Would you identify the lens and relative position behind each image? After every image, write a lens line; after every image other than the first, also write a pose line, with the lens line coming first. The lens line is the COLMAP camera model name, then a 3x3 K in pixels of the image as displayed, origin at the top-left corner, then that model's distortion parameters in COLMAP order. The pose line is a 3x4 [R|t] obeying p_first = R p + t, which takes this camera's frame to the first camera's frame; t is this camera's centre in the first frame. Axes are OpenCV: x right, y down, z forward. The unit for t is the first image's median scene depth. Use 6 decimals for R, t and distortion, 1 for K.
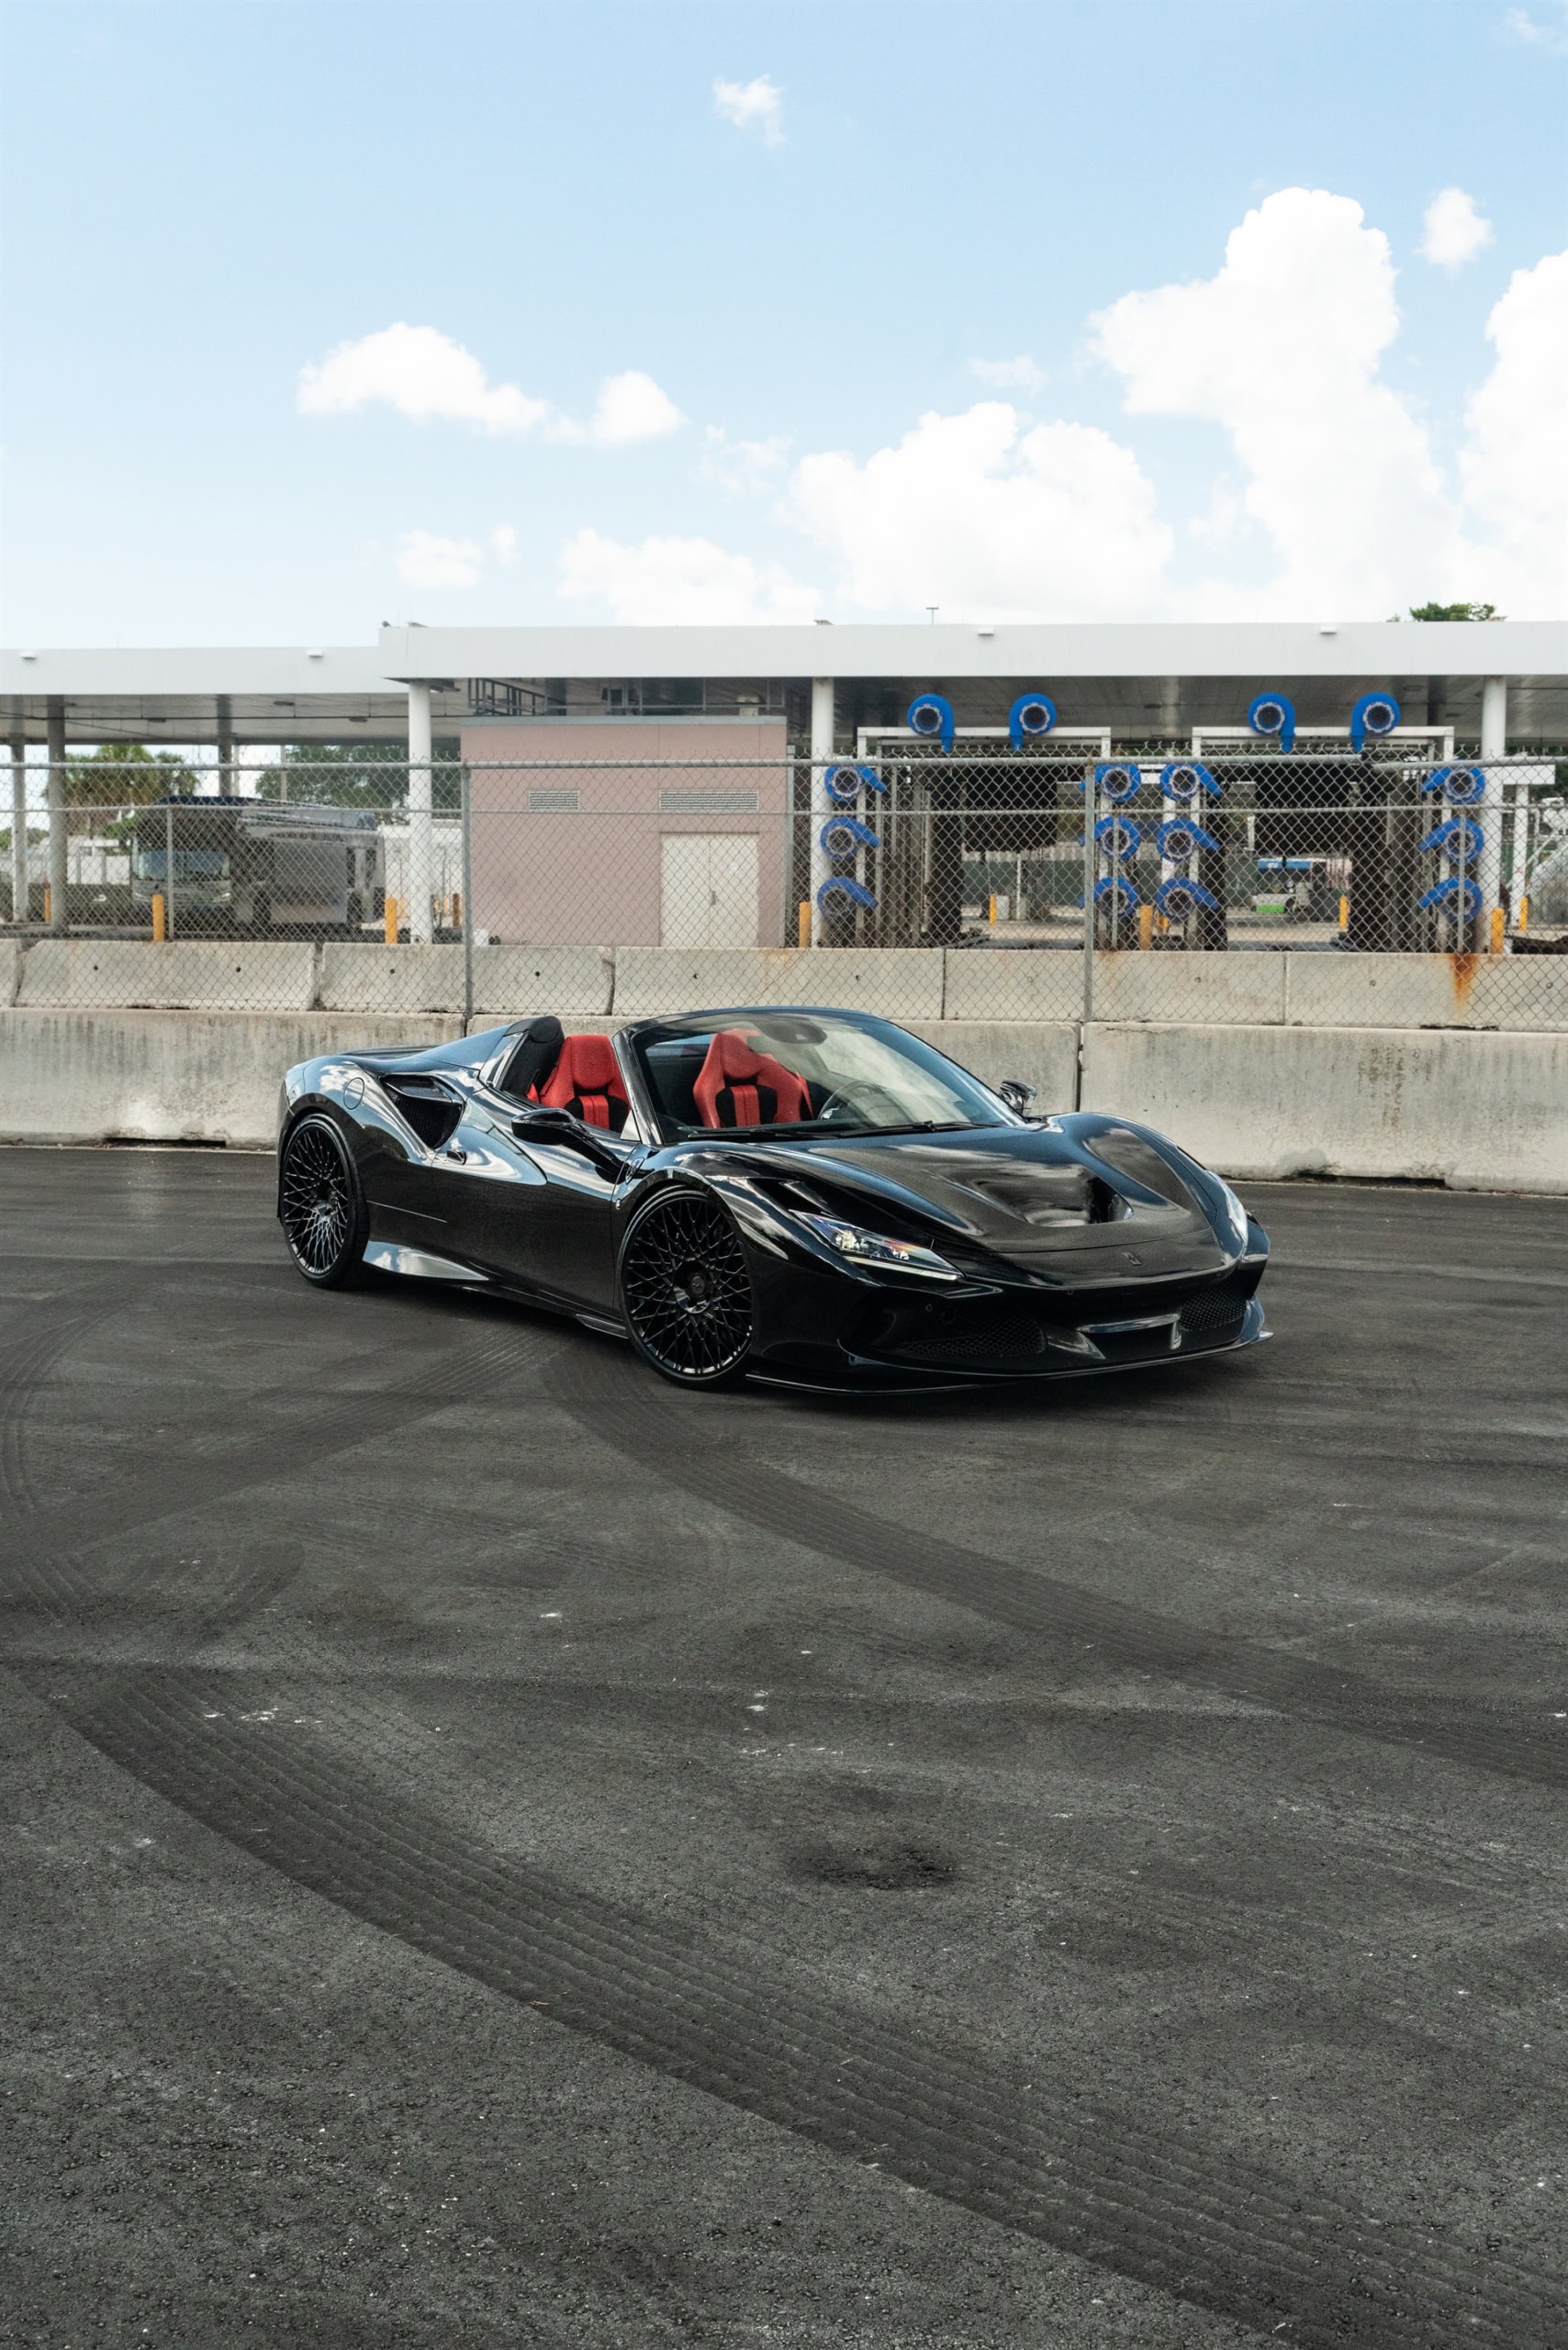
lens RADIAL K [[2773.3, 0, 784.0], [0, 2773.3, 1175.0], [0, 0, 1]] dist [-0.004729, 0.000992]
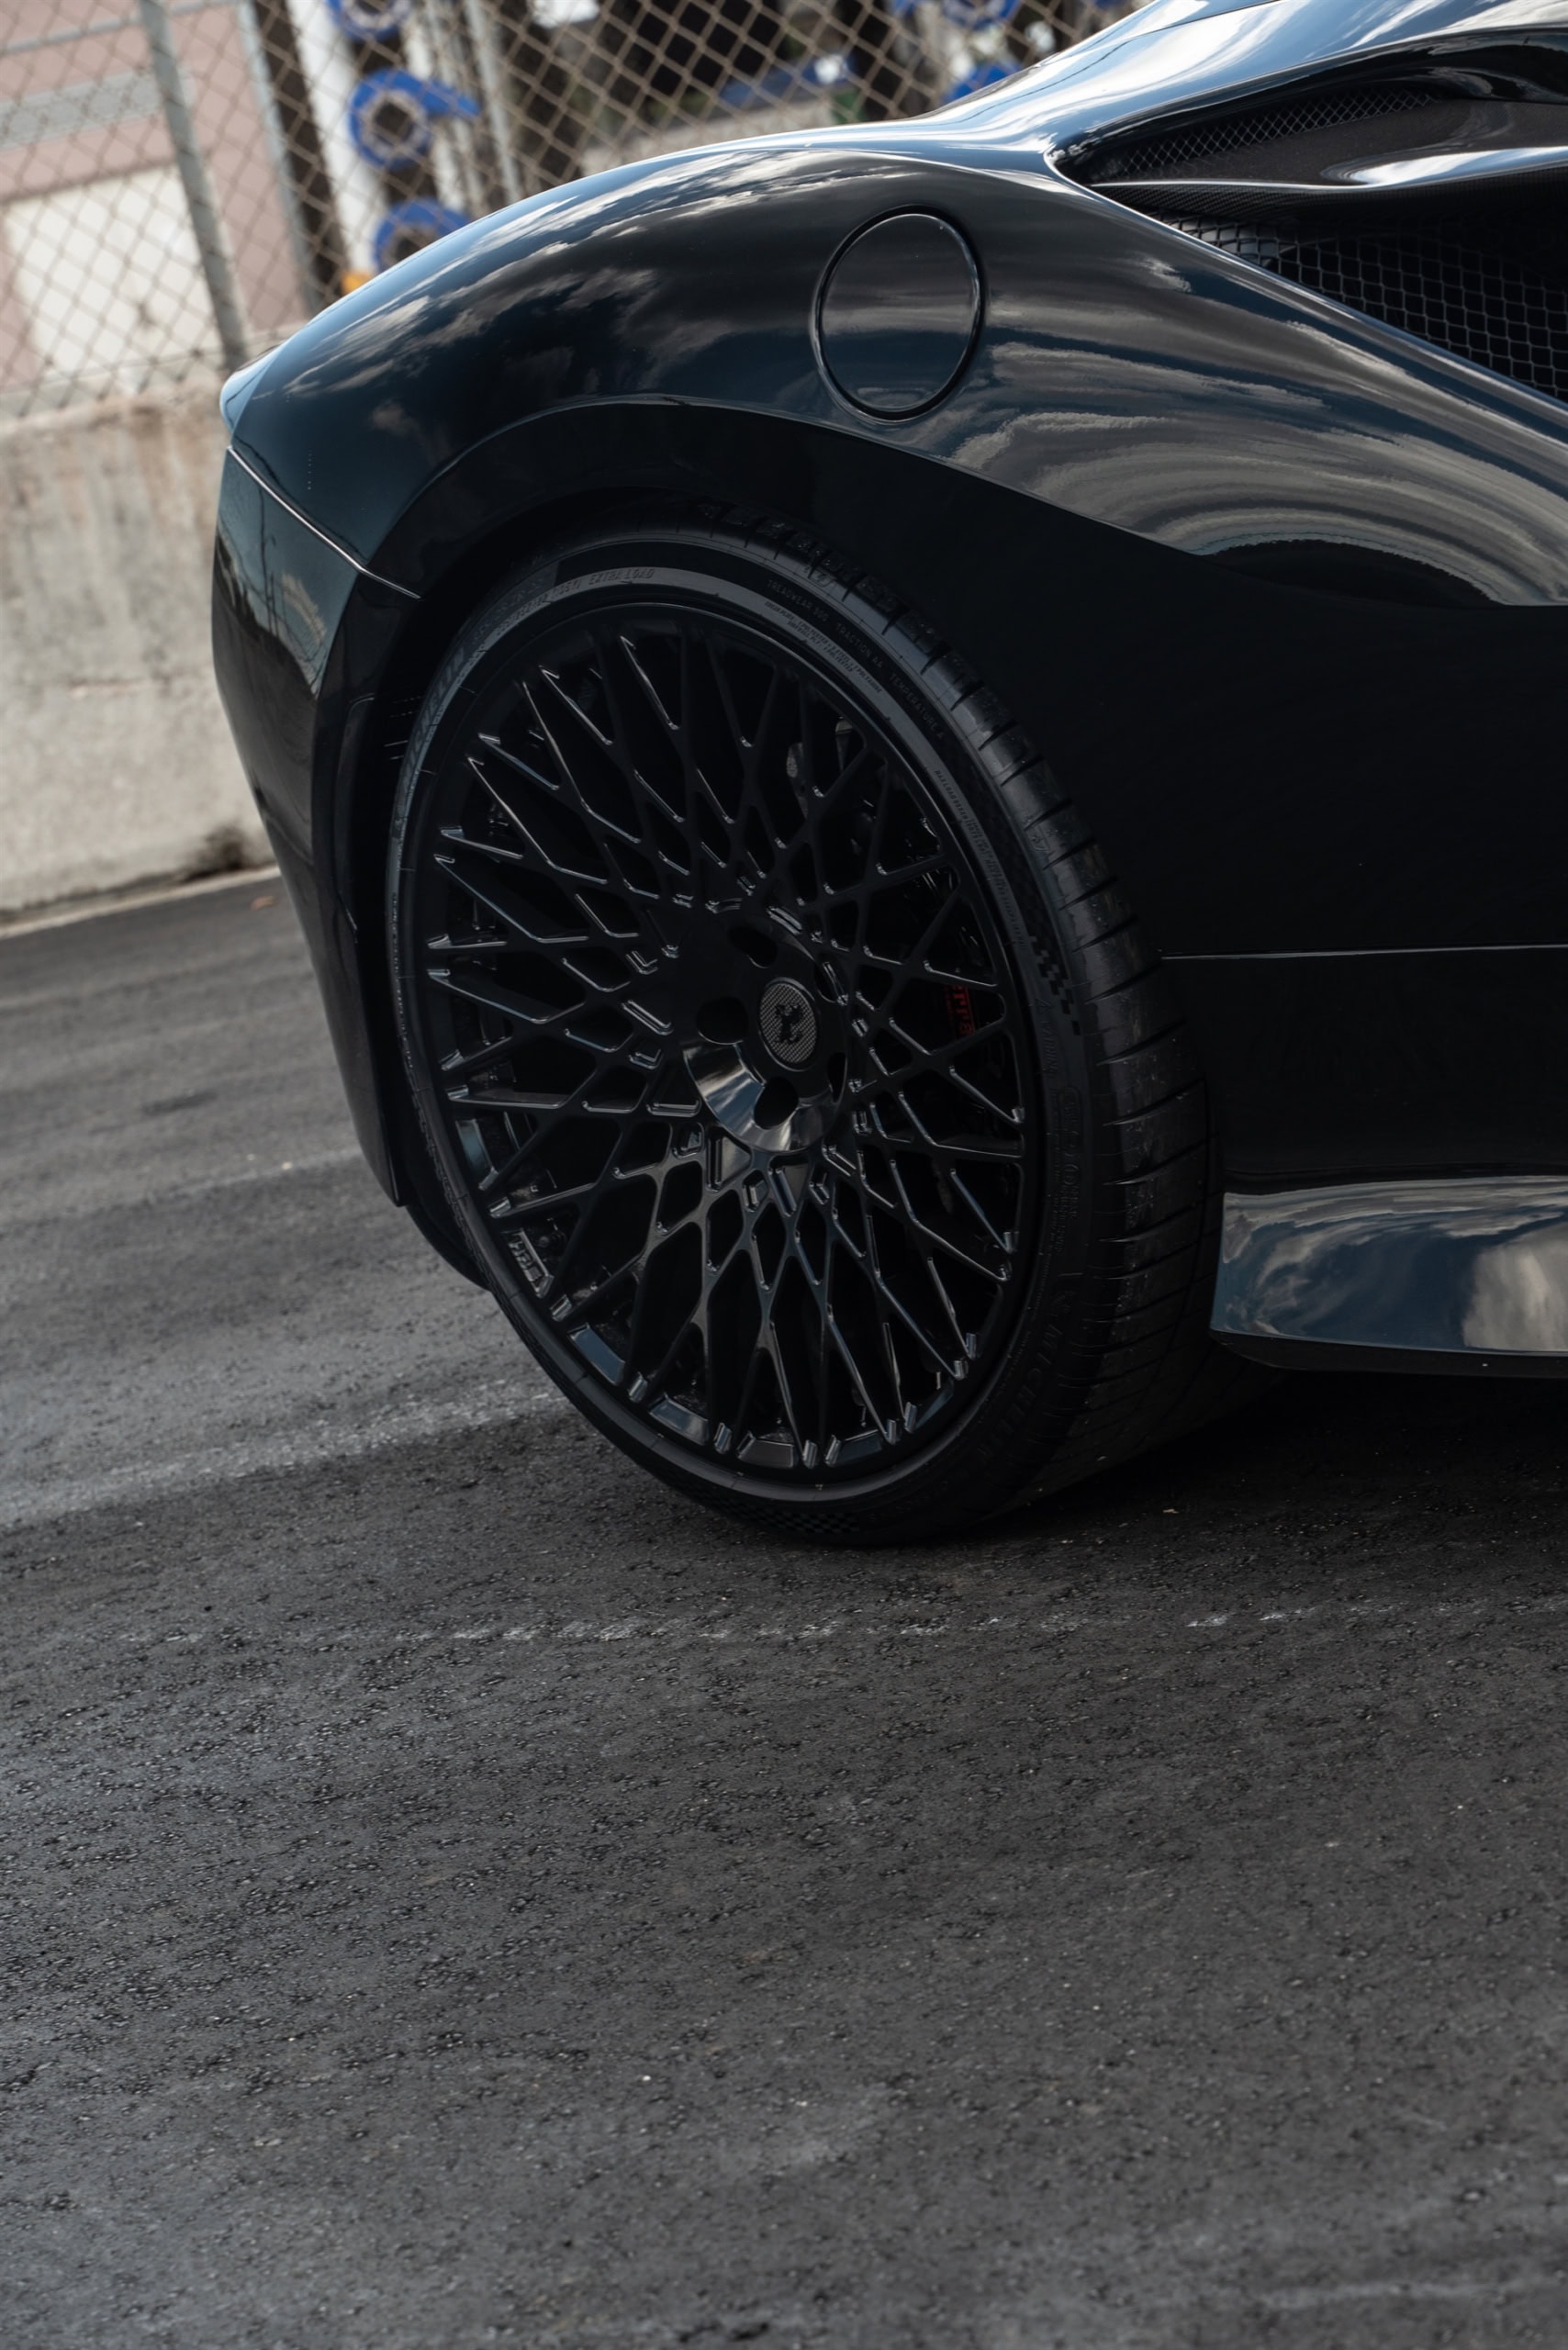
lens RADIAL K [[5045.9, 0, 784.0], [0, 5045.9, 1175.0], [0, 0, 1]] dist [-0.012097, 0.160514]
pose [[0.963521, -0.248065, 0.100449, -0.200746], [0.240950, 0.967410, 0.077851, -0.006182], [-0.116487, -0.050808, 0.991892, 0.711228]]
